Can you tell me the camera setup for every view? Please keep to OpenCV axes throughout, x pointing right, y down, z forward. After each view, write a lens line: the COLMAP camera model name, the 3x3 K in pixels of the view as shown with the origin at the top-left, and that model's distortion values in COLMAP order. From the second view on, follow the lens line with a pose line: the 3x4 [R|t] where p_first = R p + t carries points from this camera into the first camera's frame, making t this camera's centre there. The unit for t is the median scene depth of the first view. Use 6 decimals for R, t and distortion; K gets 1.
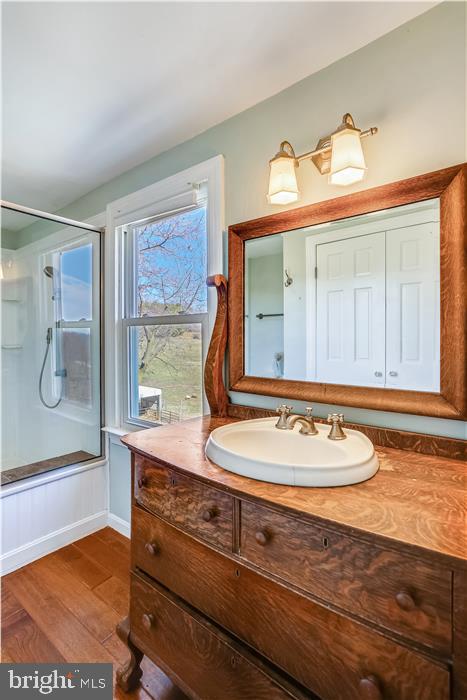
lens RADIAL K [[335.3, 0, 240.8], [0, 335.3, 340.7], [0, 0, 1]] dist [-0.042454, 0.023217]
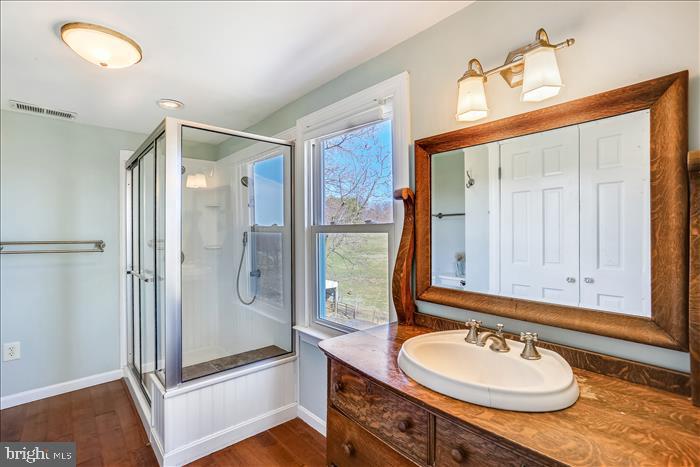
lens RADIAL K [[335.3, 0, 349.6], [0, 335.3, 229.0], [0, 0, 1]] dist [-0.042454, 0.023217]
pose [[0.982282, -0.003602, -0.187372, -0.043559], [0.002445, 0.999976, -0.006407, -0.066311], [0.187391, 0.005835, 0.982268, -0.053174]]
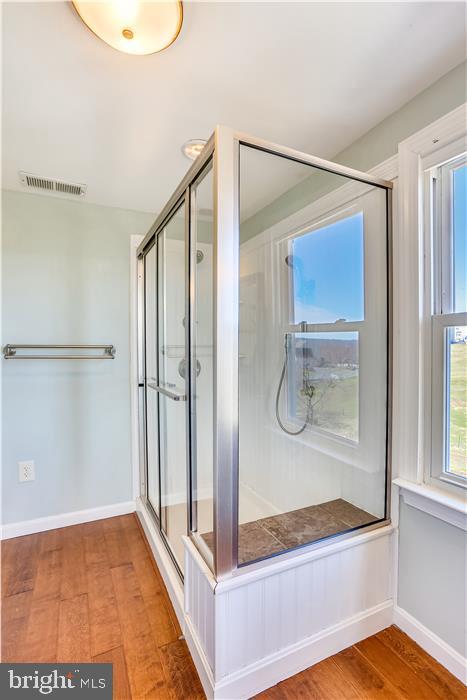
lens RADIAL K [[335.3, 0, 233.1], [0, 335.3, 350.0], [0, 0, 1]] dist [-0.042454, 0.023217]
pose [[0.897391, 0.002423, -0.441230, -0.571524], [0.002209, 0.999948, 0.009983, -0.009274], [0.441232, -0.009934, 0.897338, 0.364732]]
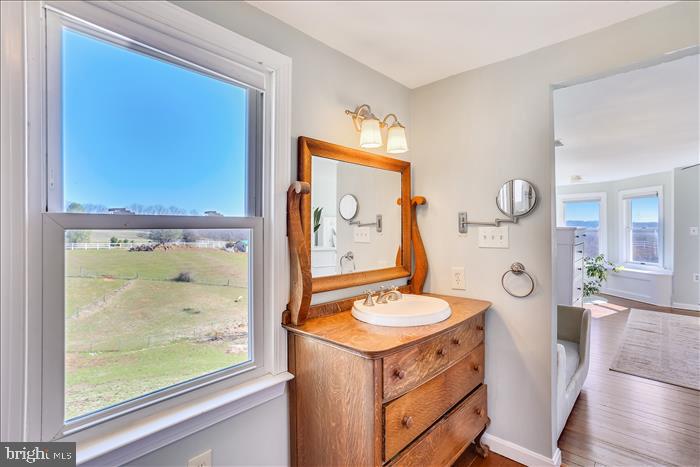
lens RADIAL K [[335.3, 0, 349.7], [0, 335.3, 228.0], [0, 0, 1]] dist [-0.042454, 0.023217]
pose [[0.084968, 0.009571, 0.996338, -1.139866], [0.011148, 0.999882, -0.010556, -0.048443], [-0.996321, 0.012005, 0.084851, 0.839127]]
